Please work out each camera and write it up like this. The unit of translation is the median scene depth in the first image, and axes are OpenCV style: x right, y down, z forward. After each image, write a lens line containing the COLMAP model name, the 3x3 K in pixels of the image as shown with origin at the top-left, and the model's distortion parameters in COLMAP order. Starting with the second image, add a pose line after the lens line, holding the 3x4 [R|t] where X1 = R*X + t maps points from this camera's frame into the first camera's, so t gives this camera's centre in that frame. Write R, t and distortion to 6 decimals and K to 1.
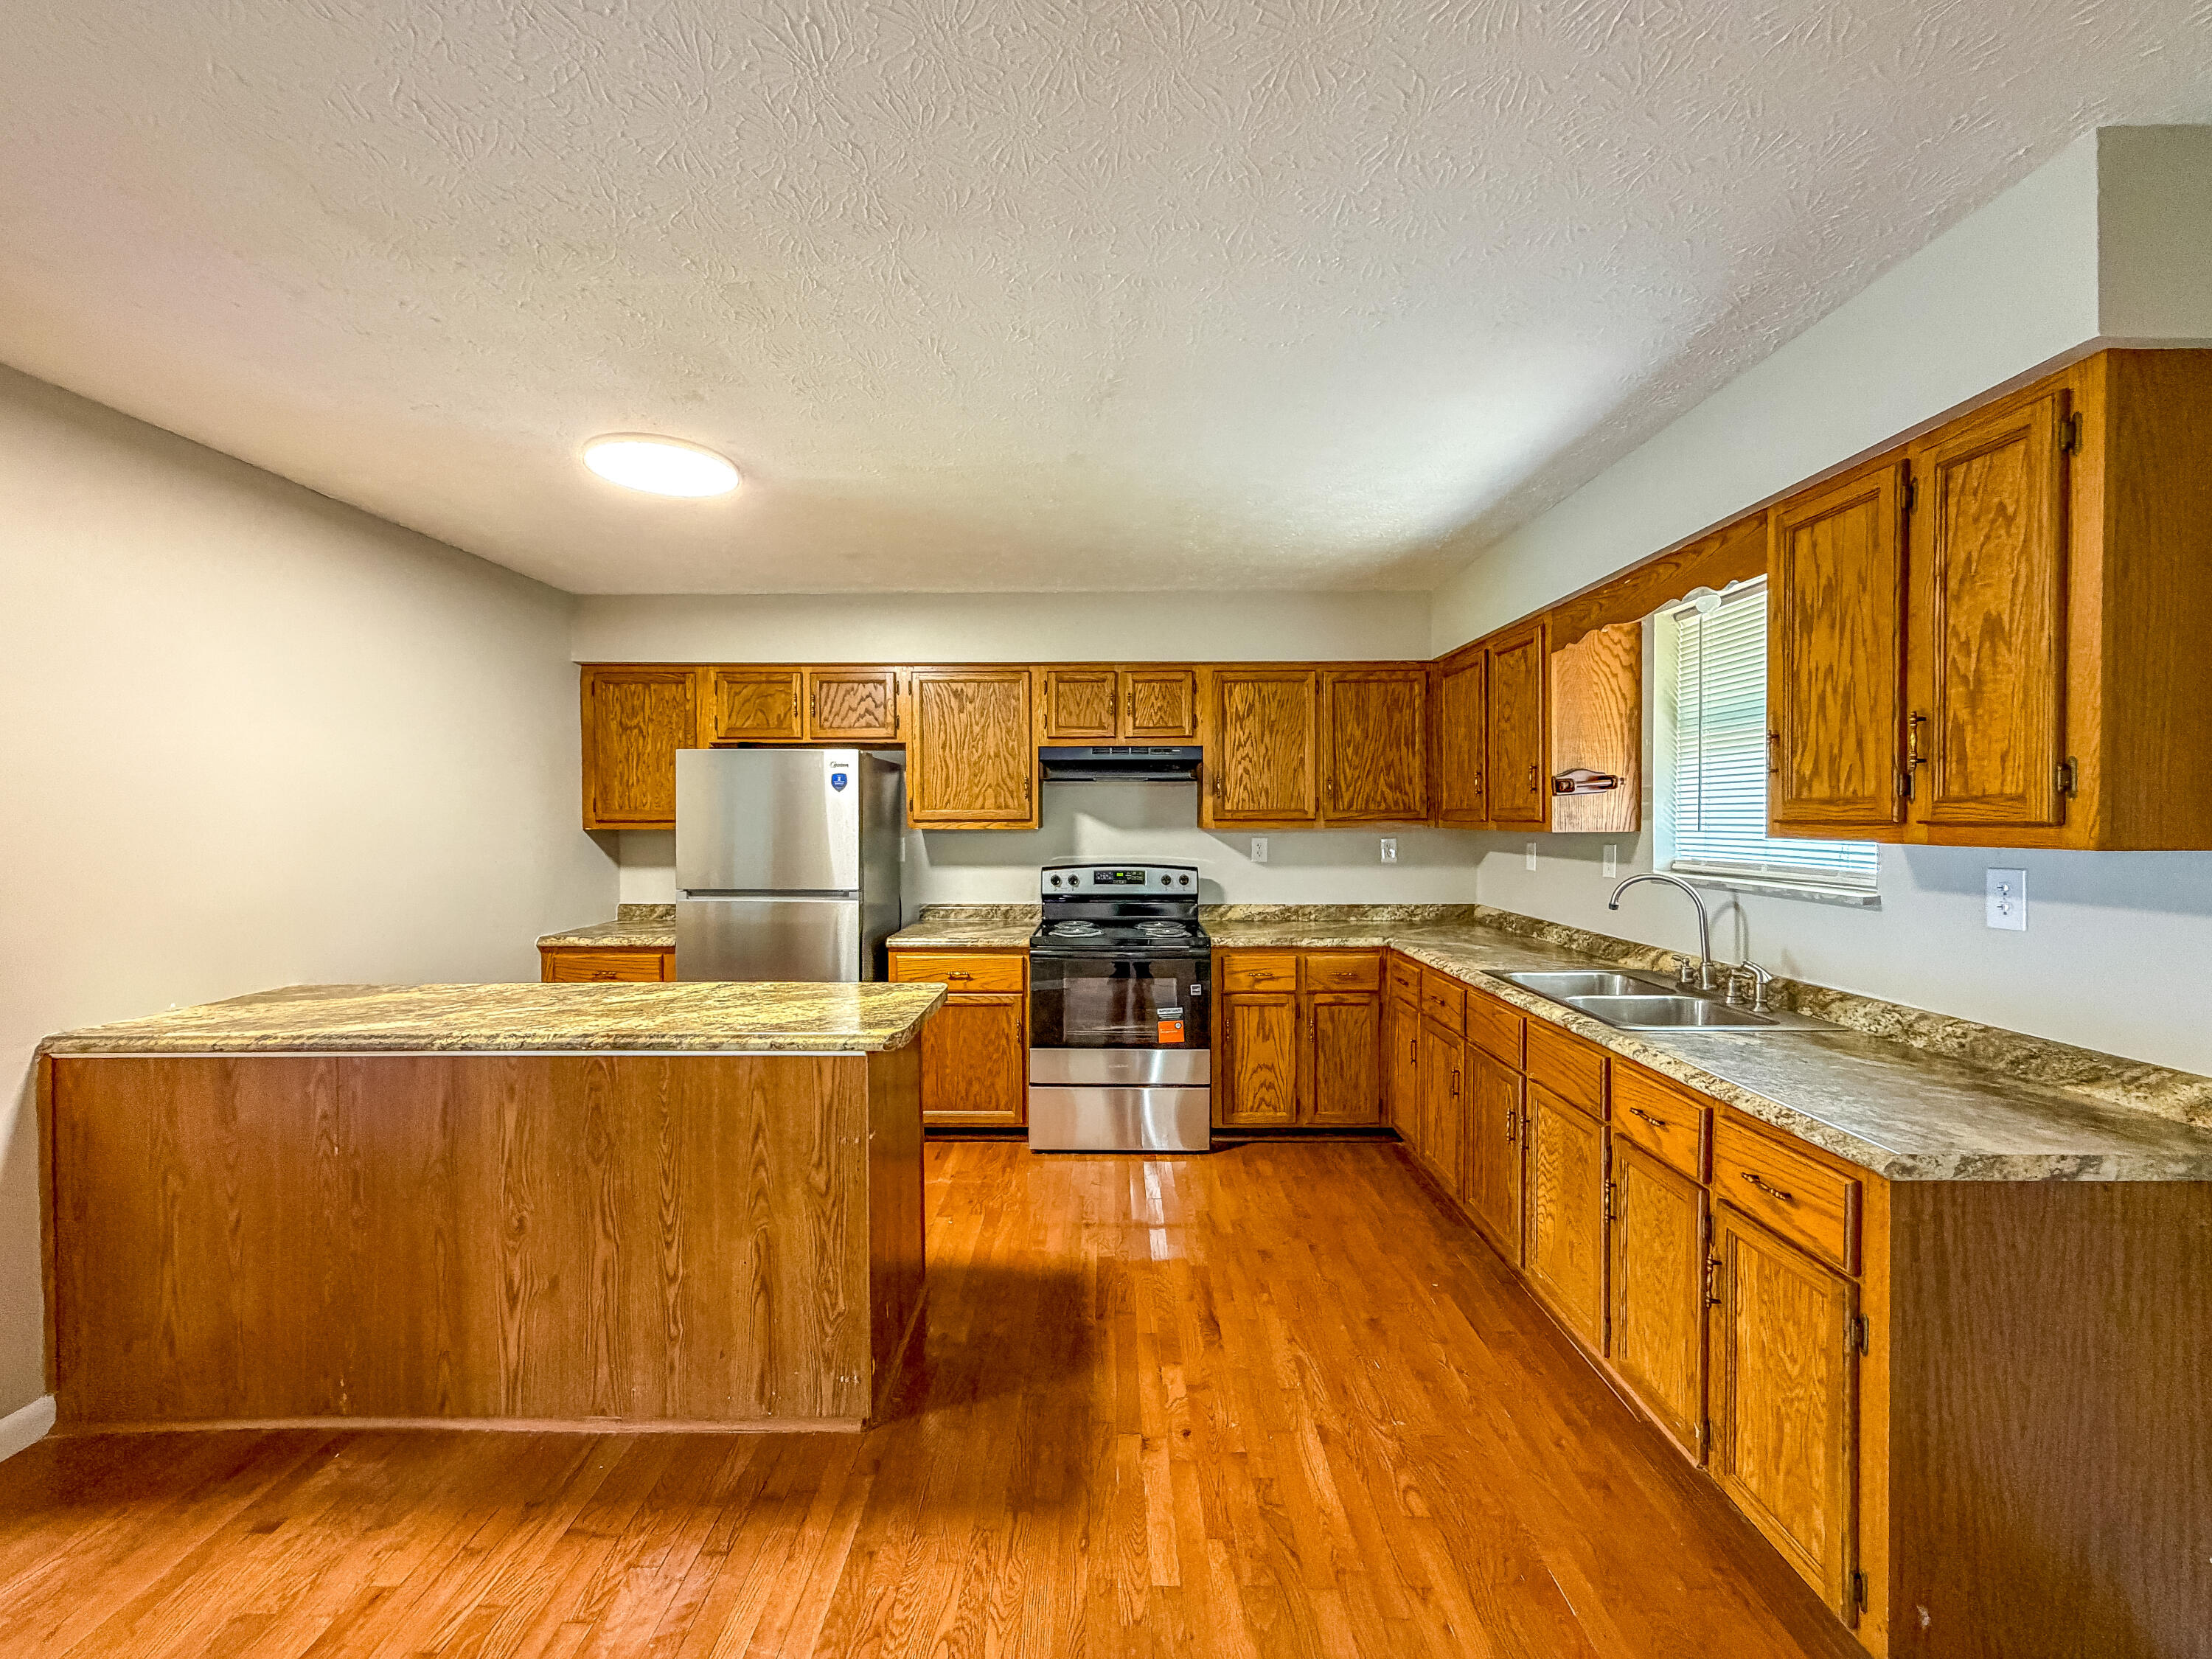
lens RADIAL K [[886.8, 0, 1110.9], [0, 886.8, 827.0], [0, 0, 1]] dist [-0.000677, 0.000143]
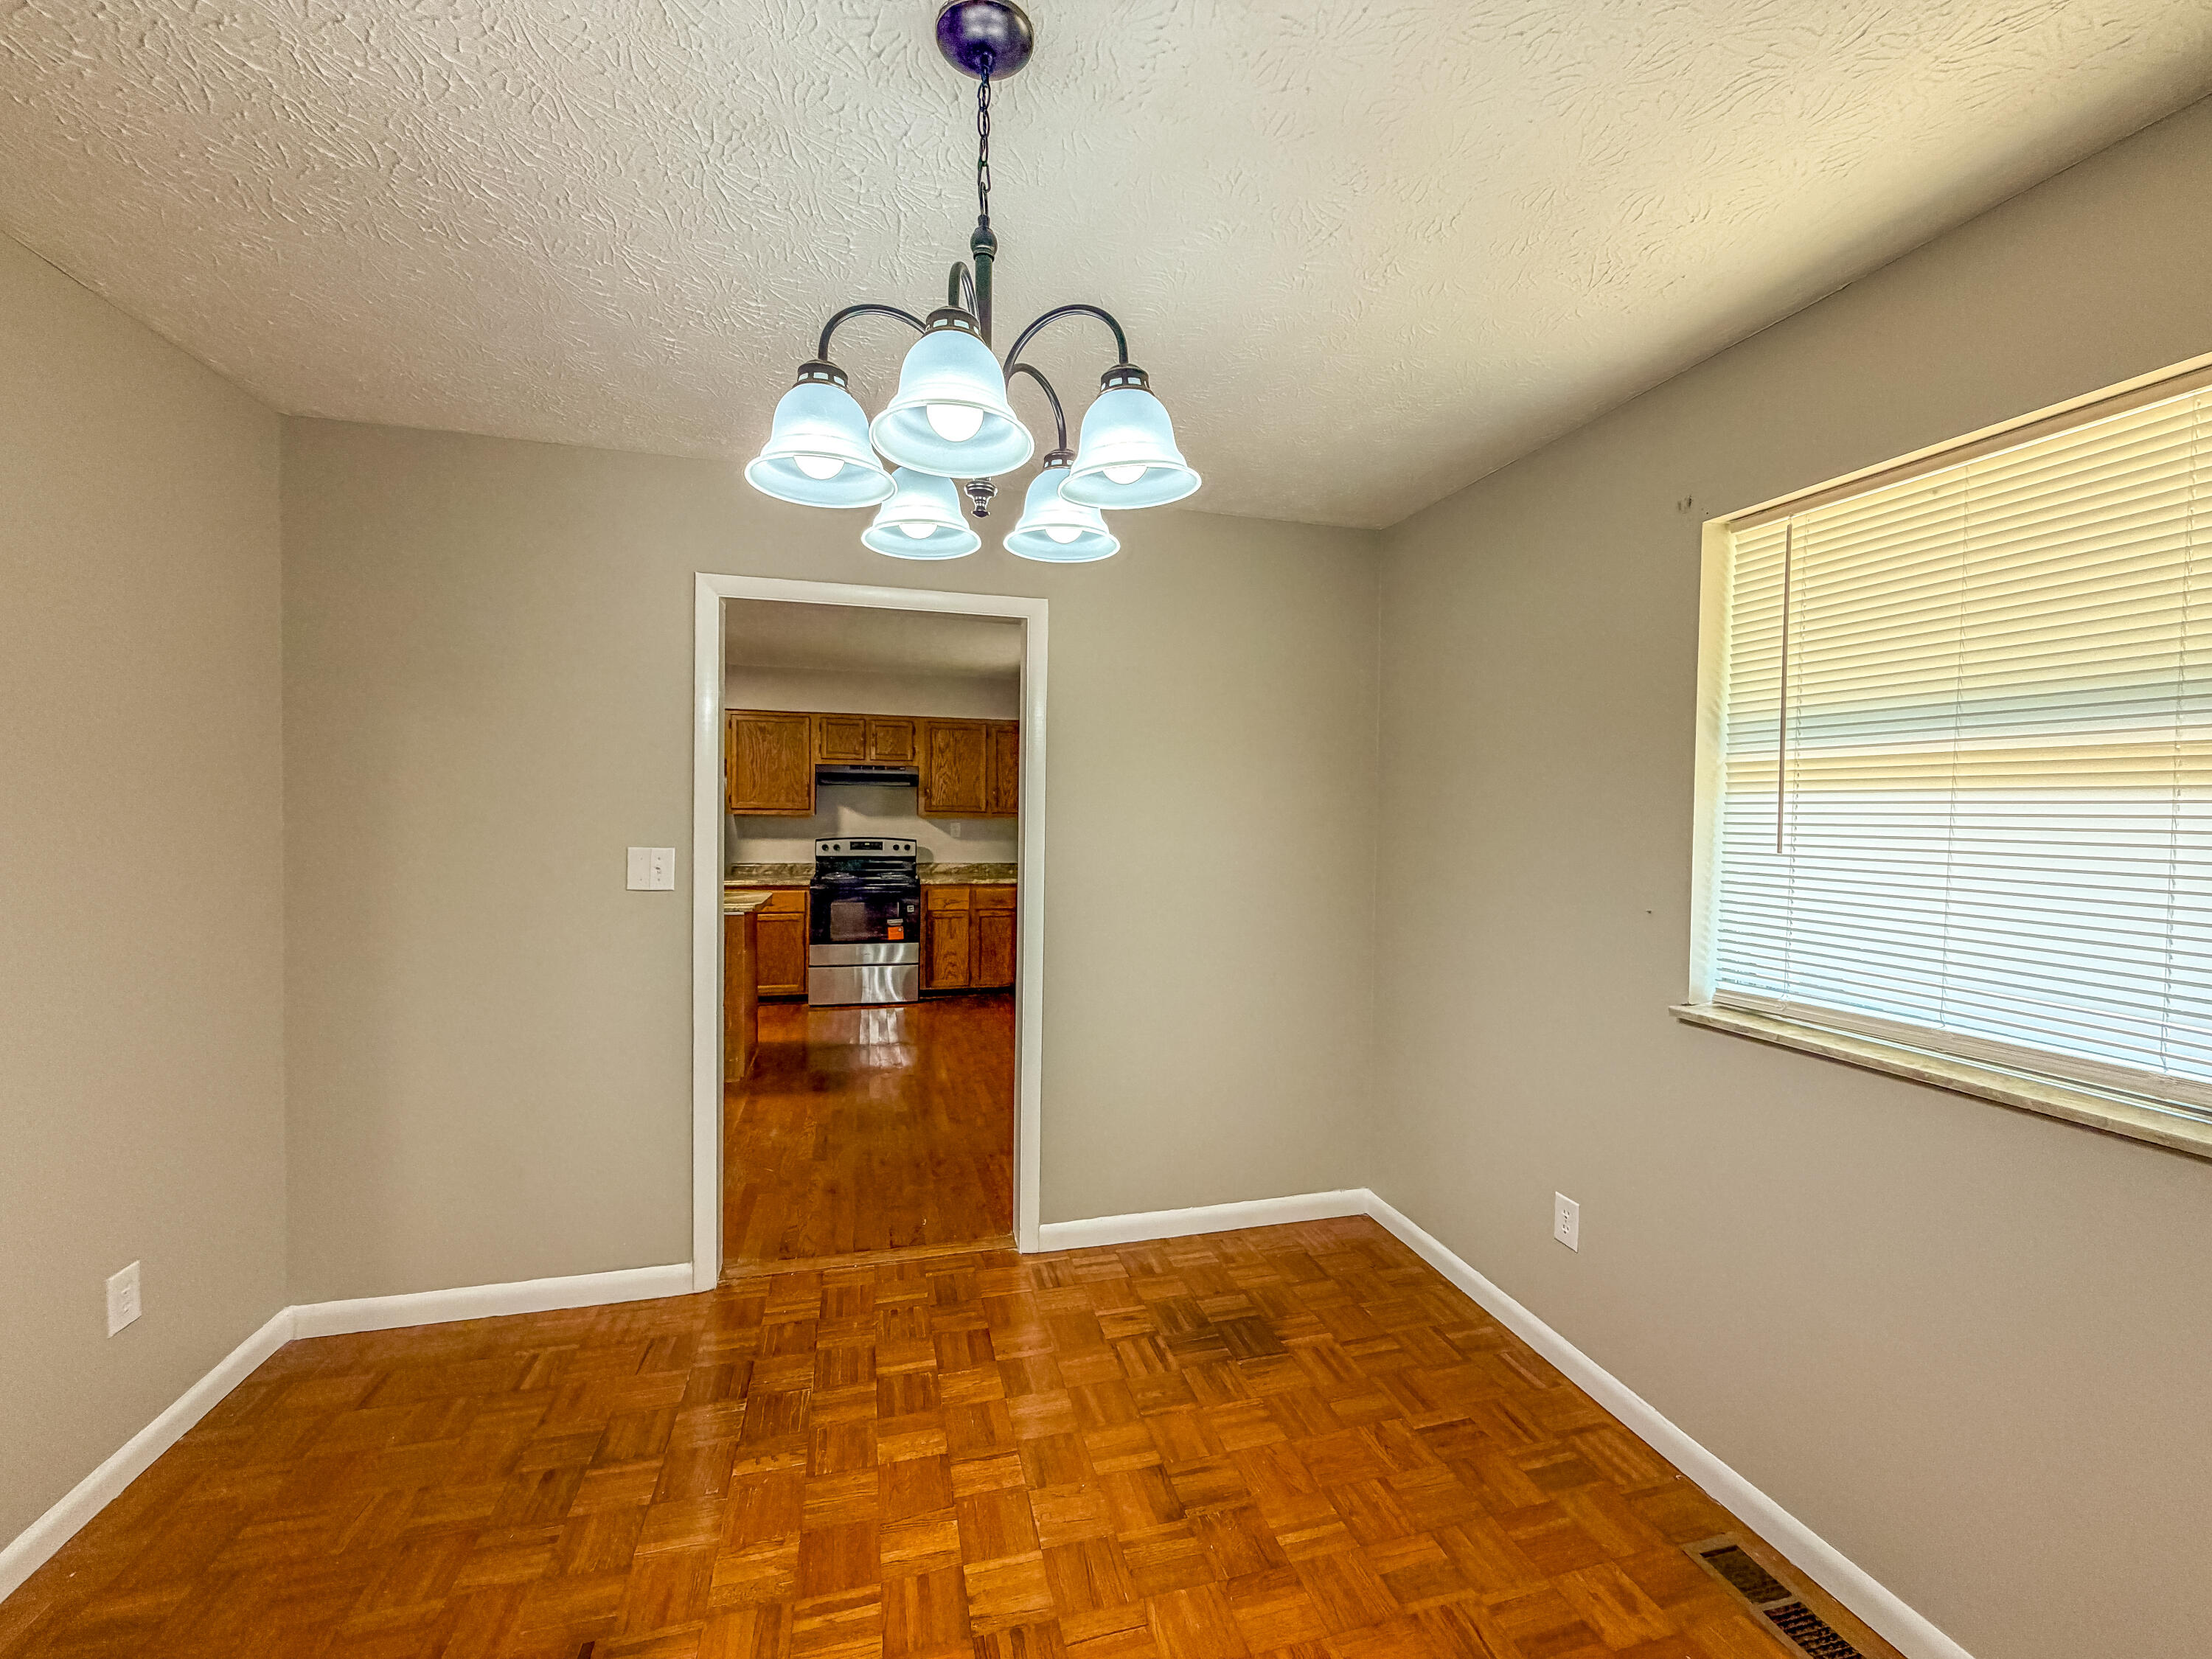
lens RADIAL K [[886.8, 0, 1110.9], [0, 886.8, 827.0], [0, 0, 1]] dist [-0.000677, 0.000143]
pose [[0.964475, 0.010674, 0.263958, 0.013114], [-0.013855, 0.999852, 0.010191, 0.000023], [-0.263810, -0.013486, 0.964480, -0.714268]]
